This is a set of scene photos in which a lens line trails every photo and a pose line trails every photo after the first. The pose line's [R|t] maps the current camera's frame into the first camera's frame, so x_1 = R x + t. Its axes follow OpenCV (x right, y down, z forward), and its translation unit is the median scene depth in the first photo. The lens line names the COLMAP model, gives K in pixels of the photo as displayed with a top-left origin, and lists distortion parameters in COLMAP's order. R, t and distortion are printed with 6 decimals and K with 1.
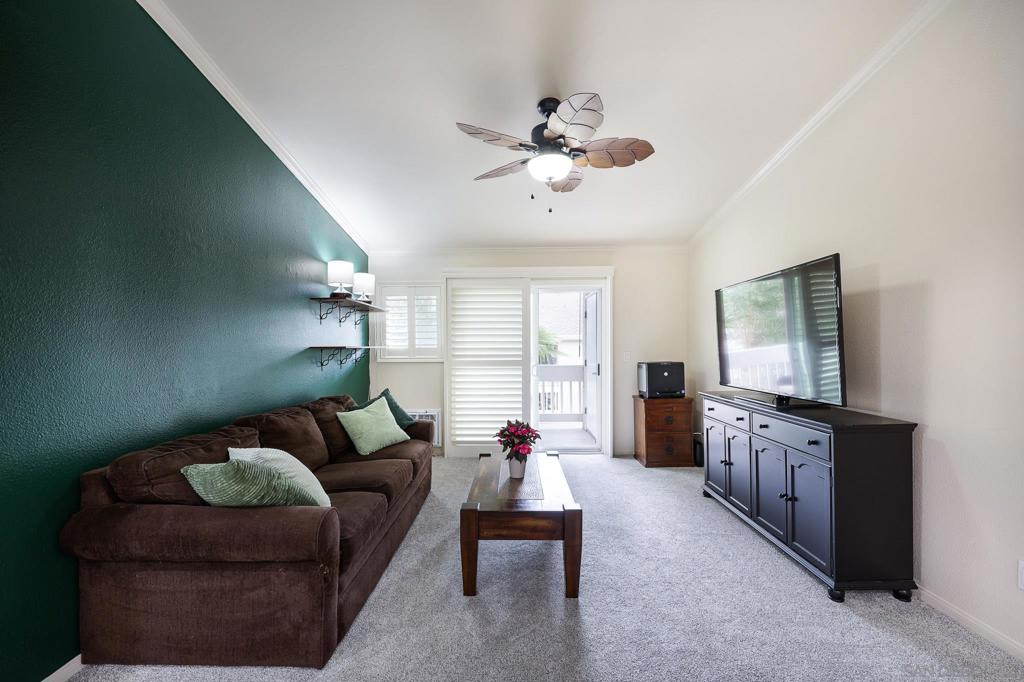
lens RADIAL K [[415.8, 0, 506.2], [0, 415.8, 358.0], [0, 0, 1]] dist [0.001079, -0.000267]
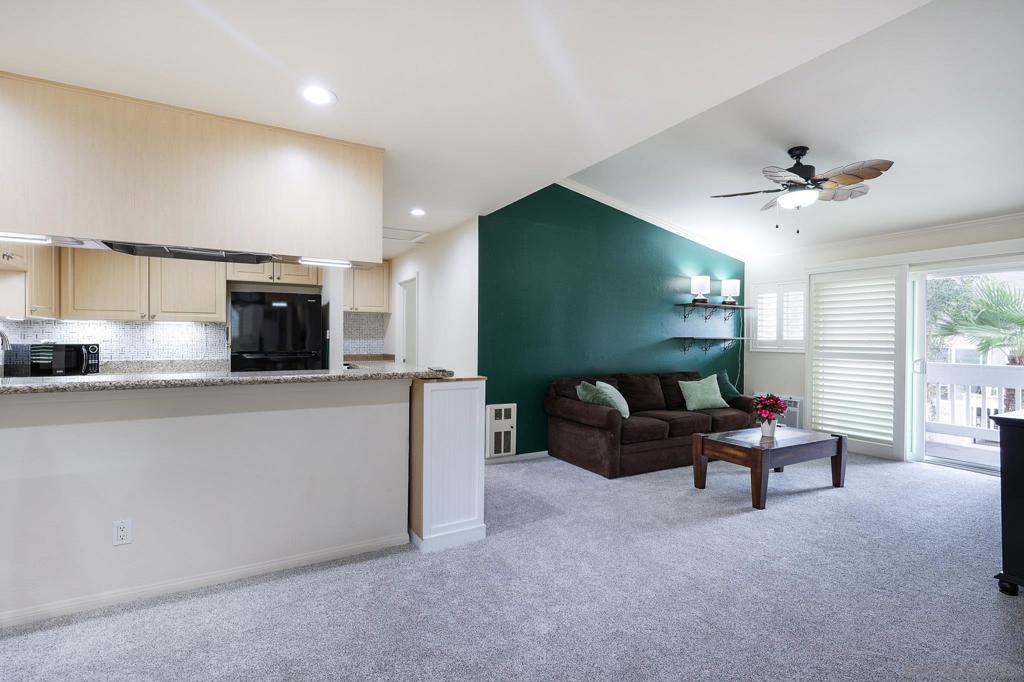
lens RADIAL K [[471.9, 0, 509.2], [0, 471.9, 341.2], [0, 0, 1]] dist [0.001296, -0.001170]
pose [[0.516107, 0.015528, -0.856384, 0.632043], [-0.033640, 0.999432, -0.002152, 0.009883], [0.855863, 0.029920, 0.516336, -0.351707]]
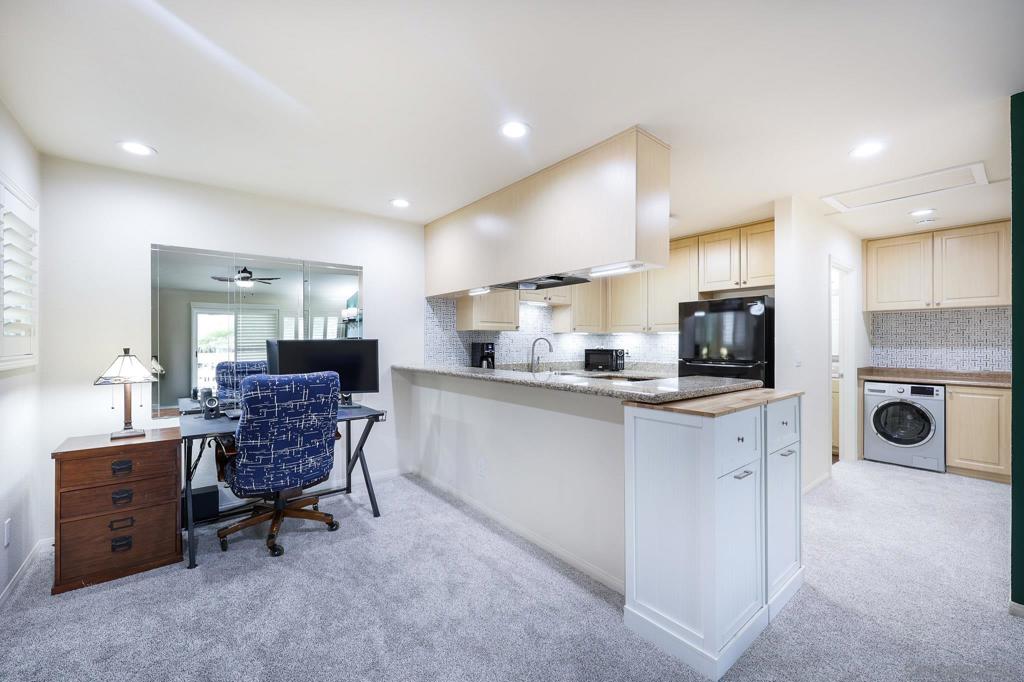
lens RADIAL K [[415.8, 0, 505.8], [0, 415.8, 340.3], [0, 0, 1]] dist [0.001079, -0.000267]
pose [[-0.772229, 0.003180, -0.635336, 0.368861], [-0.014716, 0.999630, 0.022889, -0.009894], [0.635173, 0.027025, -0.771897, 0.208943]]
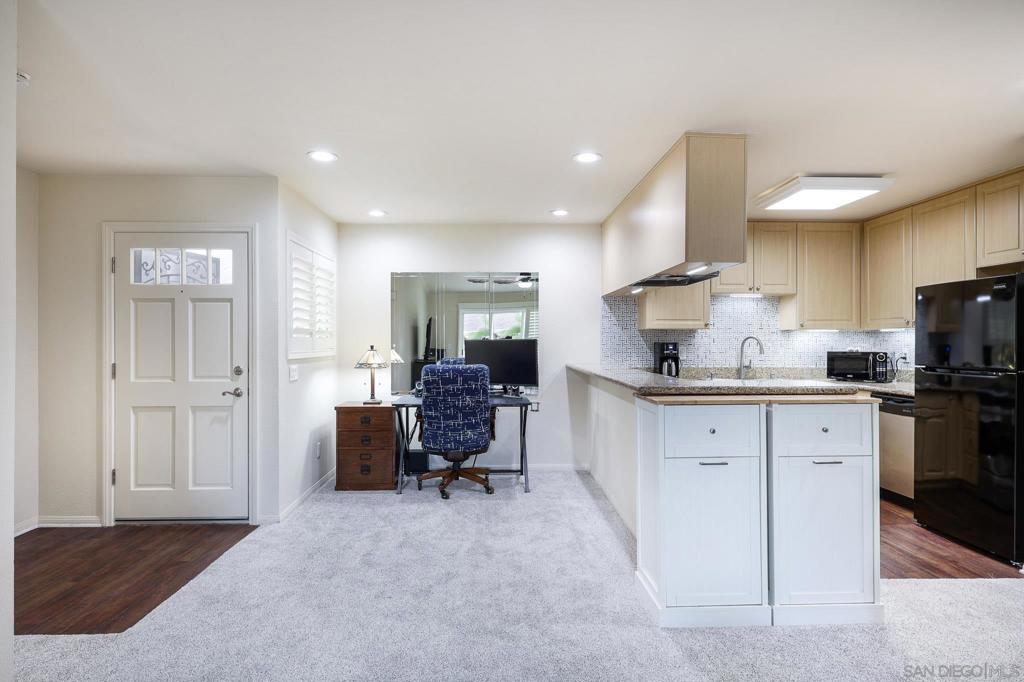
lens RADIAL K [[558.5, 0, 504.9], [0, 558.5, 339.8], [0, 0, 1]] dist [0.005415, -0.001244]
pose [[-0.999020, 0.004591, -0.044020, 0.154239], [0.003415, 0.999636, 0.026765, -0.022025], [0.044126, 0.026589, -0.998672, 0.676989]]
